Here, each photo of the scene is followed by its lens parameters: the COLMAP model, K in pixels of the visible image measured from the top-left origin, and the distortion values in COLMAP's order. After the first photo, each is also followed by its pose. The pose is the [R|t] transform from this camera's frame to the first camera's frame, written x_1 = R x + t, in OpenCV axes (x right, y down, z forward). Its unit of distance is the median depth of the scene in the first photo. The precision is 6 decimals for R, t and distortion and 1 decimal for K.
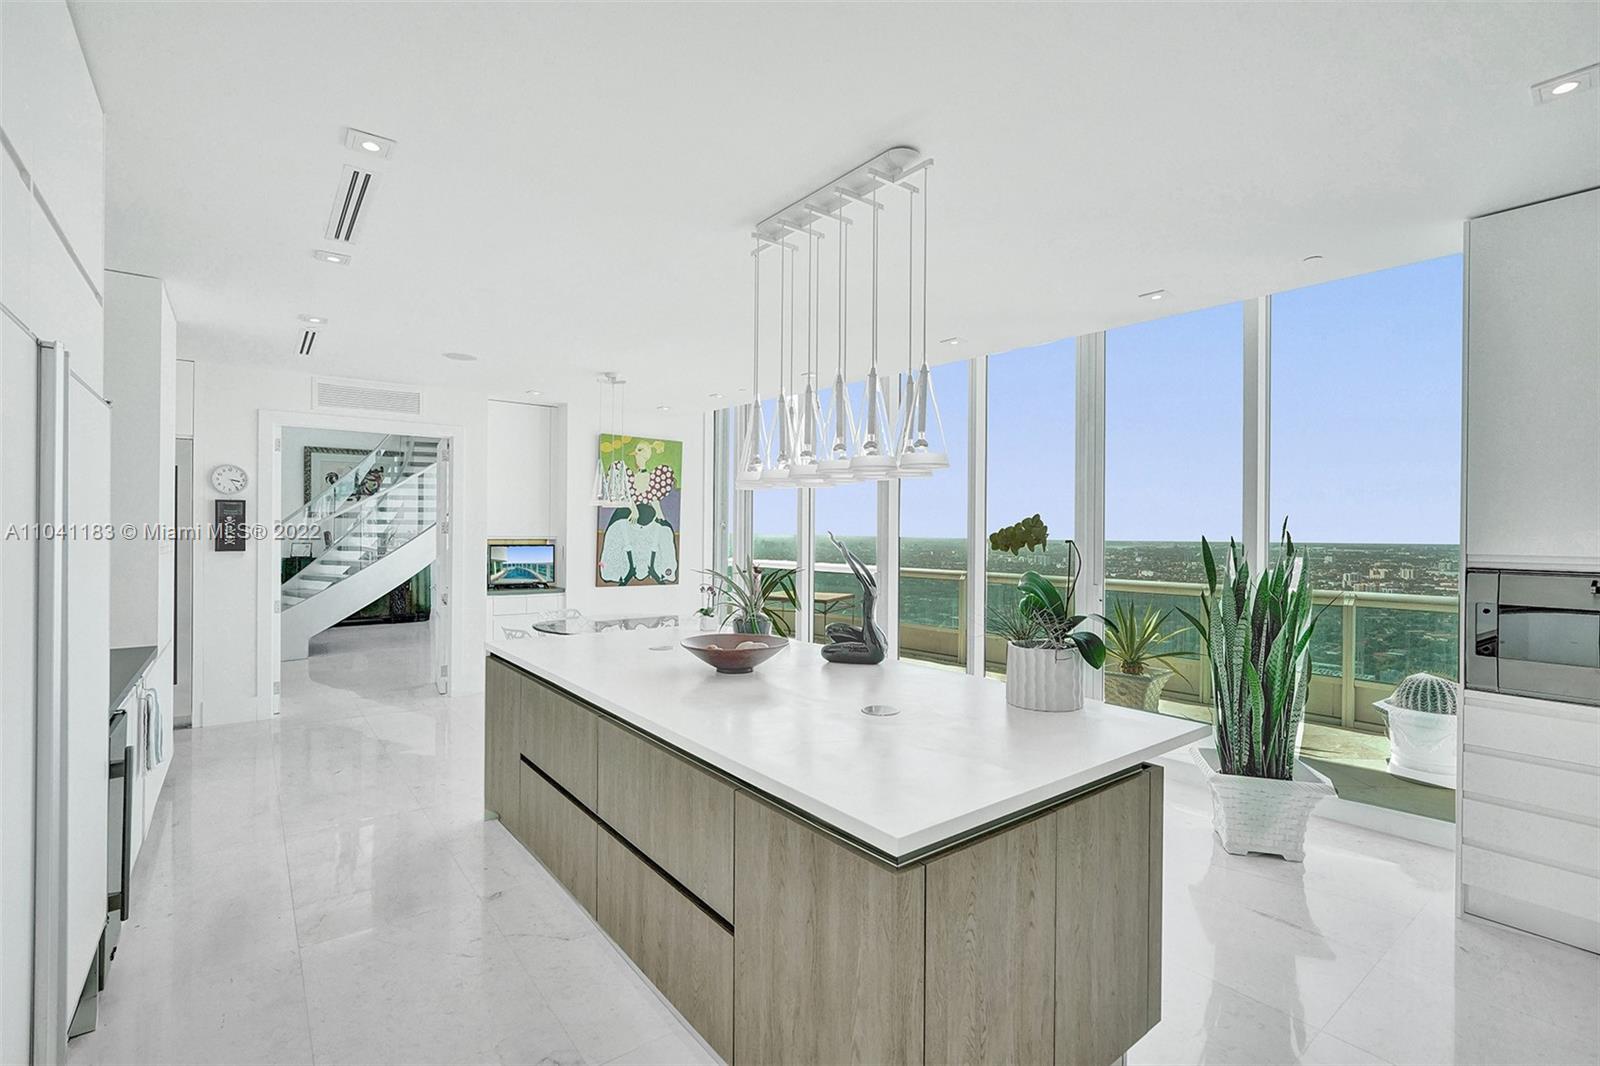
lens RADIAL K [[734.3, 0, 800.0], [0, 734.3, 533.0], [0, 0, 1]] dist [-0.000295, 0.001428]
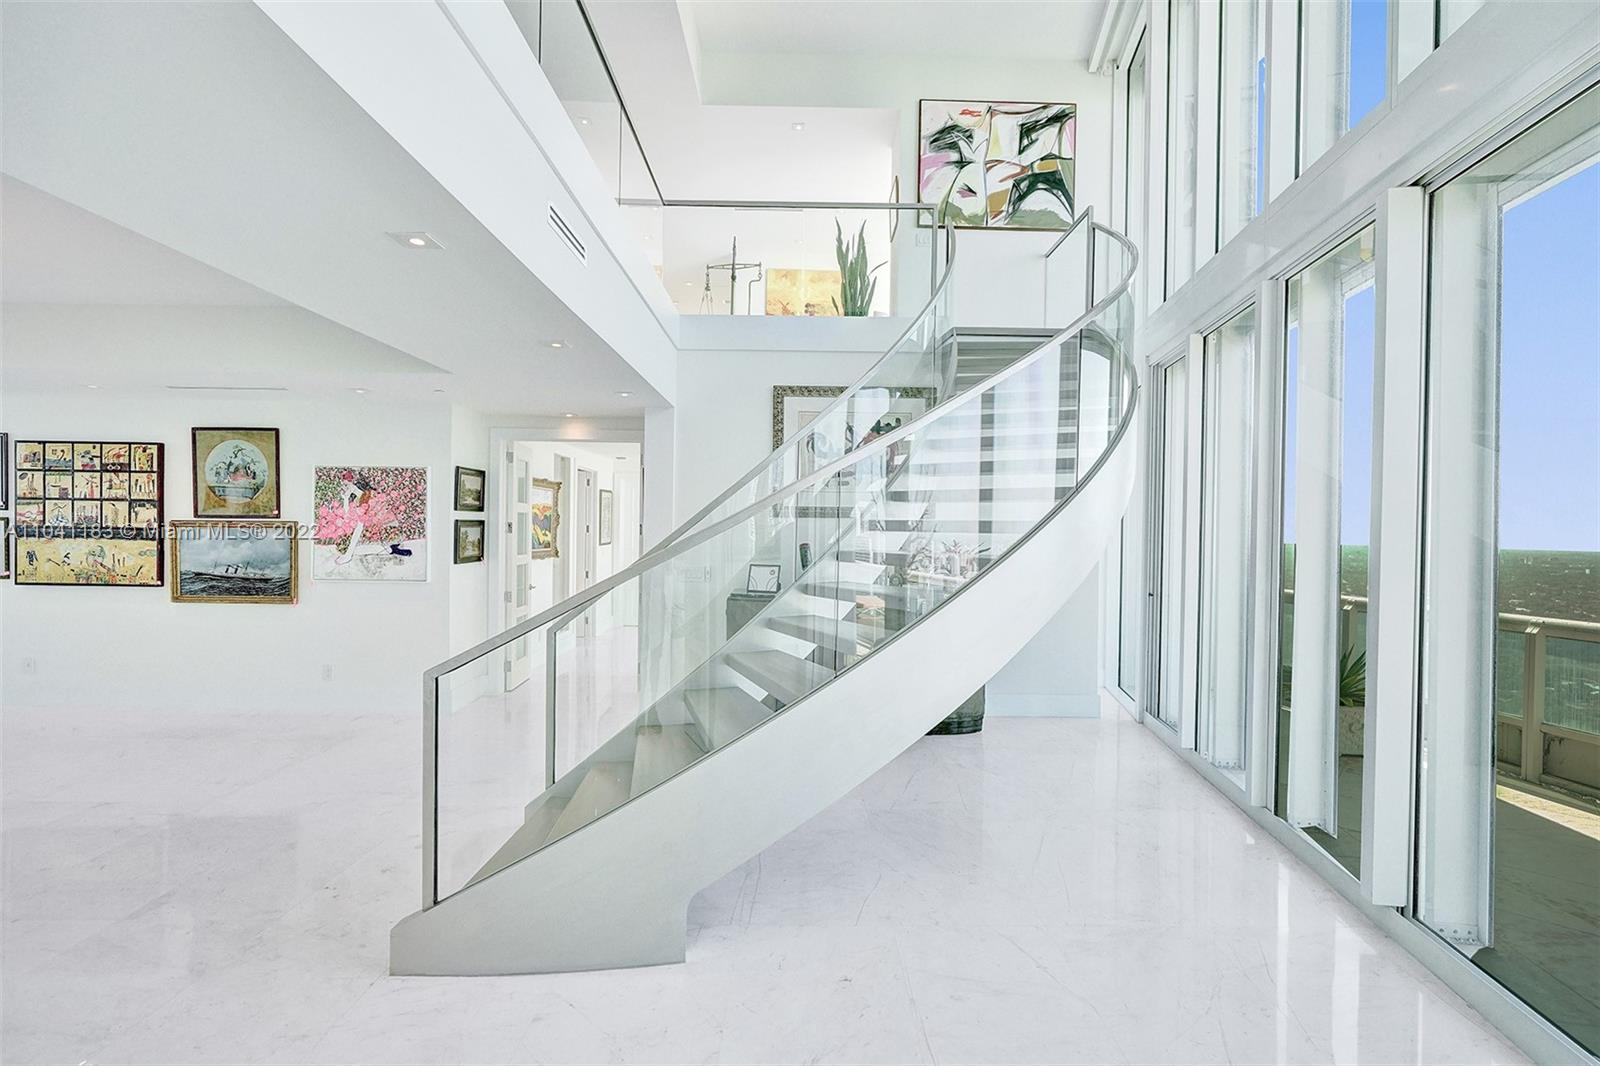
lens RADIAL K [[734.3, 0, 800.0], [0, 734.3, 533.0], [0, 0, 1]] dist [-0.000295, 0.001428]
pose [[0.799311, 0.012390, -0.600789, -0.363251], [-0.009290, 0.999923, 0.008262, -0.013928], [0.600845, -0.001022, 0.799365, 0.634680]]
